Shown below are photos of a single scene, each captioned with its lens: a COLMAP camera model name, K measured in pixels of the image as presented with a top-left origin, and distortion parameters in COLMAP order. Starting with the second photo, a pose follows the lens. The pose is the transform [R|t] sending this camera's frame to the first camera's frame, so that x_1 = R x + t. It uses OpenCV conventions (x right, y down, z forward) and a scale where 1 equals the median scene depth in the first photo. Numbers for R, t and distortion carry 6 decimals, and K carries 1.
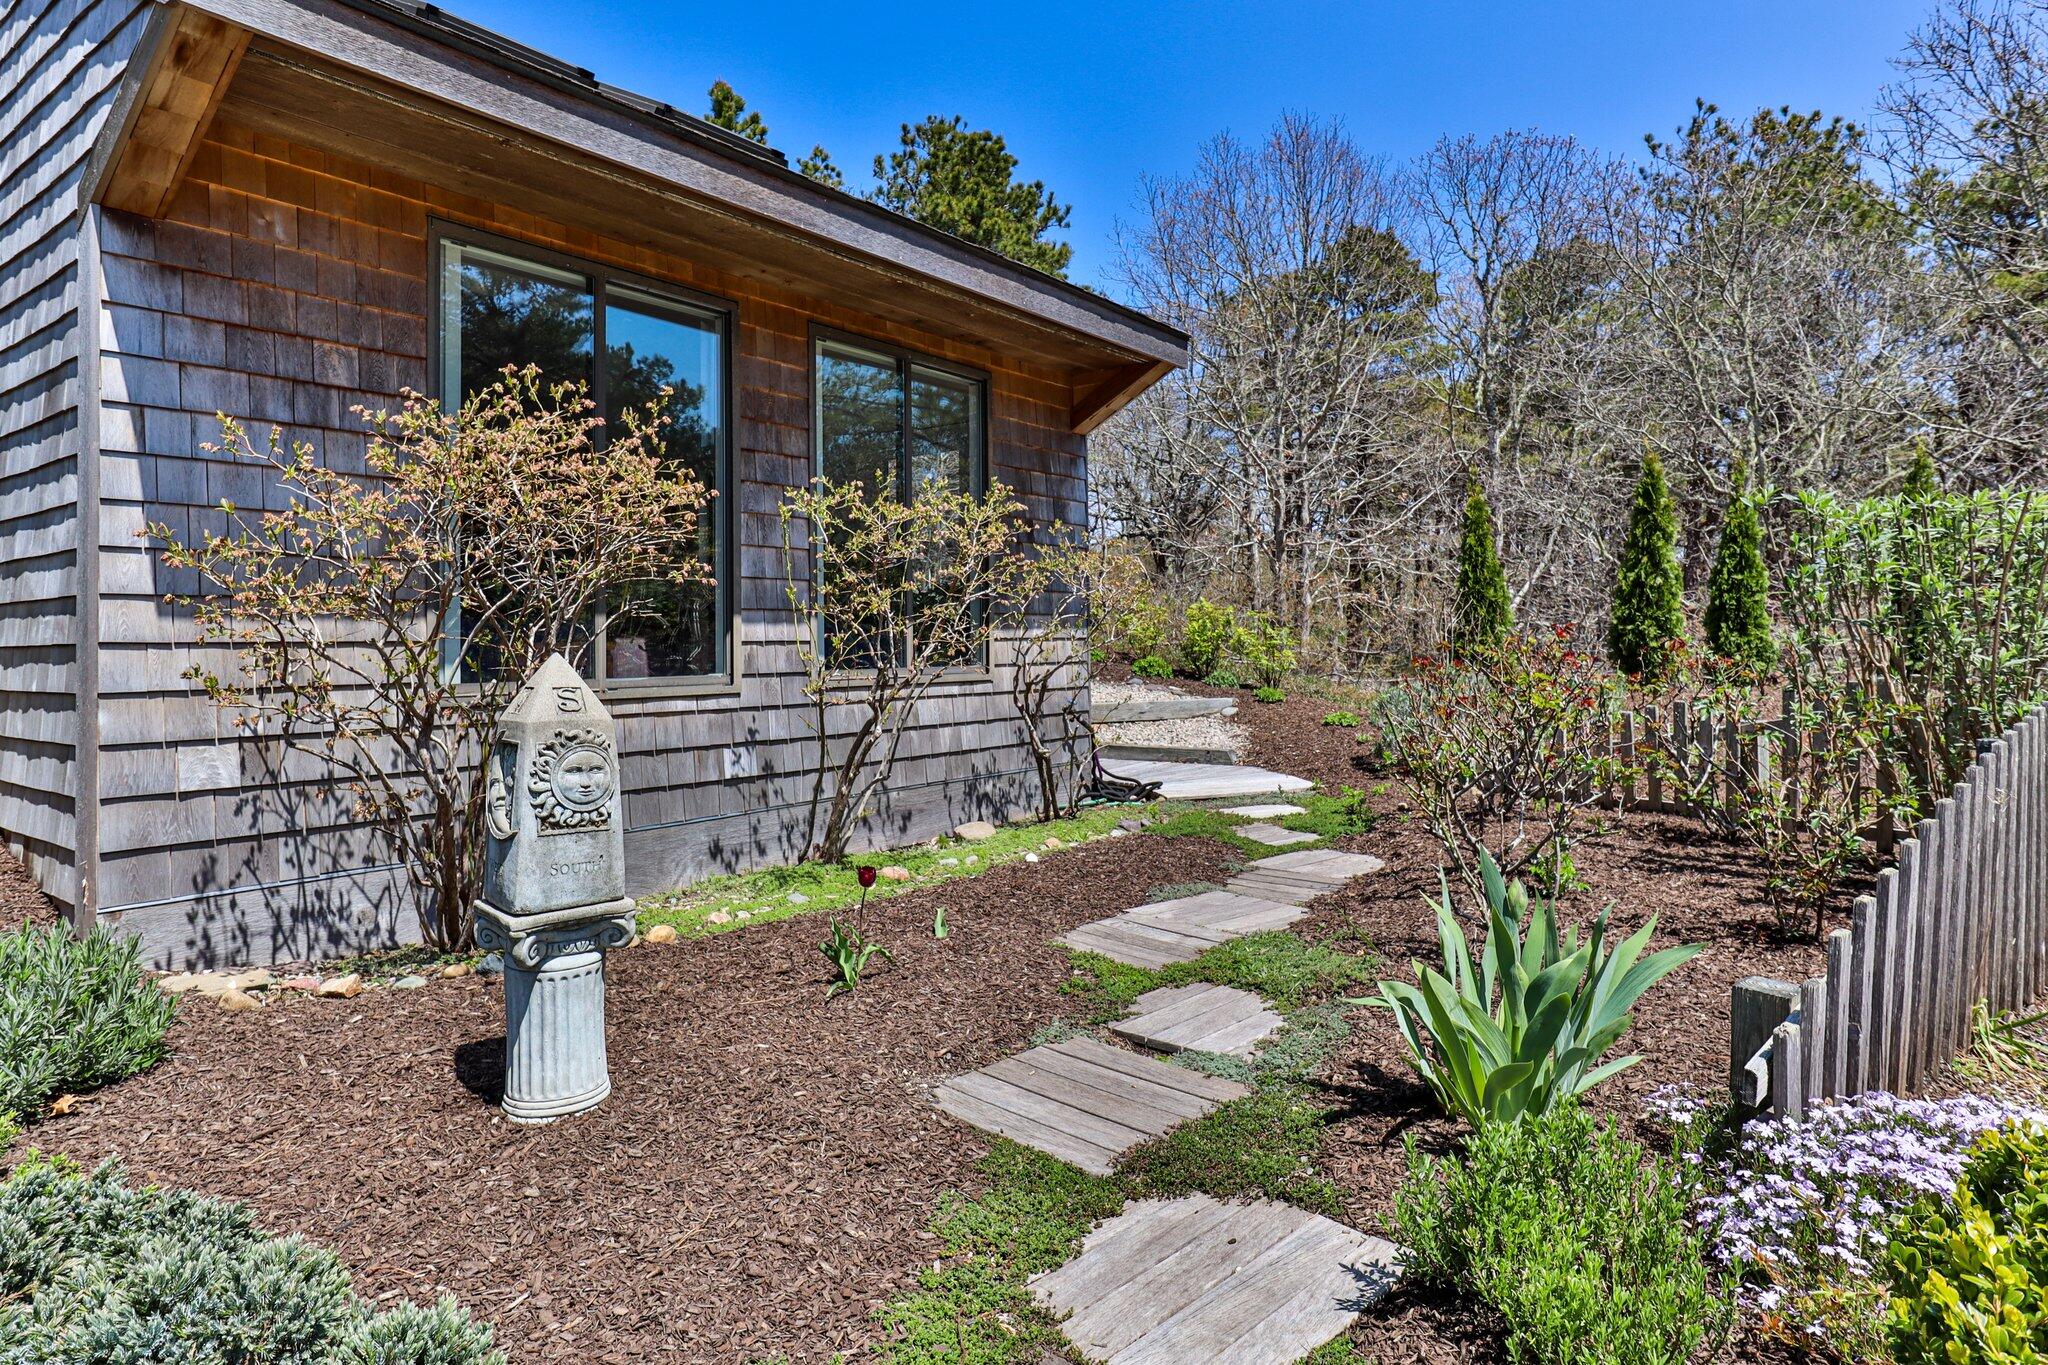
lens RADIAL K [[1151.9, 0, 1031.1], [0, 1151.9, 714.3], [0, 0, 1]] dist [-0.030156, 0.011869]
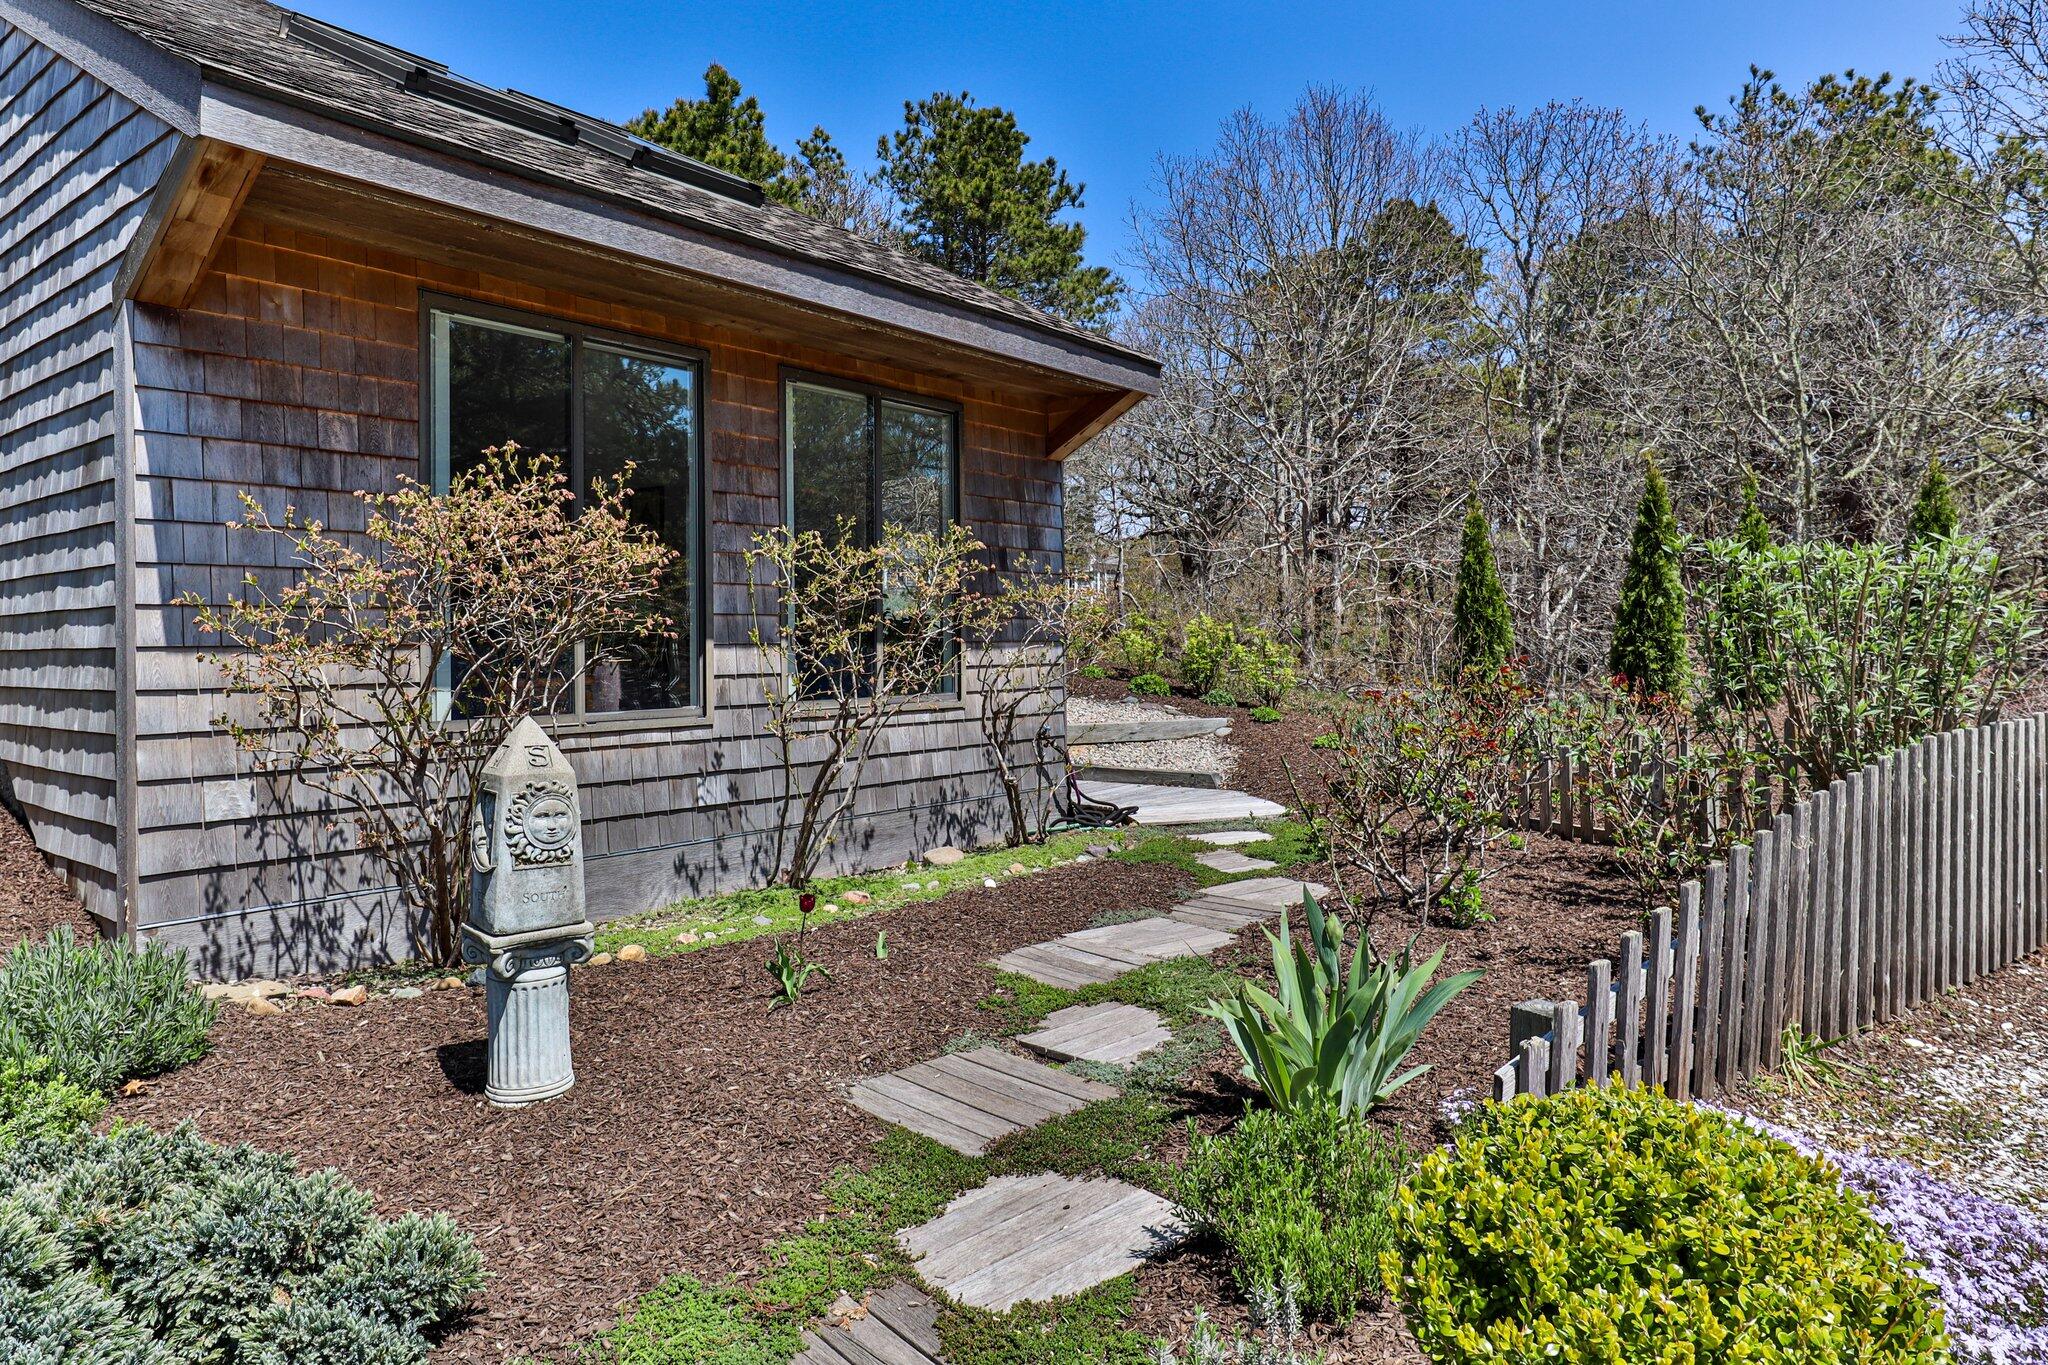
lens RADIAL K [[1288.7, 0, 1017.2], [0, 1288.7, 731.9], [0, 0, 1]] dist [-0.031215, 0.016998]
pose [[0.998795, 0.001811, -0.049044, 0.113021], [-0.001083, 0.999889, 0.014856, -0.040737], [0.049065, -0.014785, 0.998686, -0.218614]]
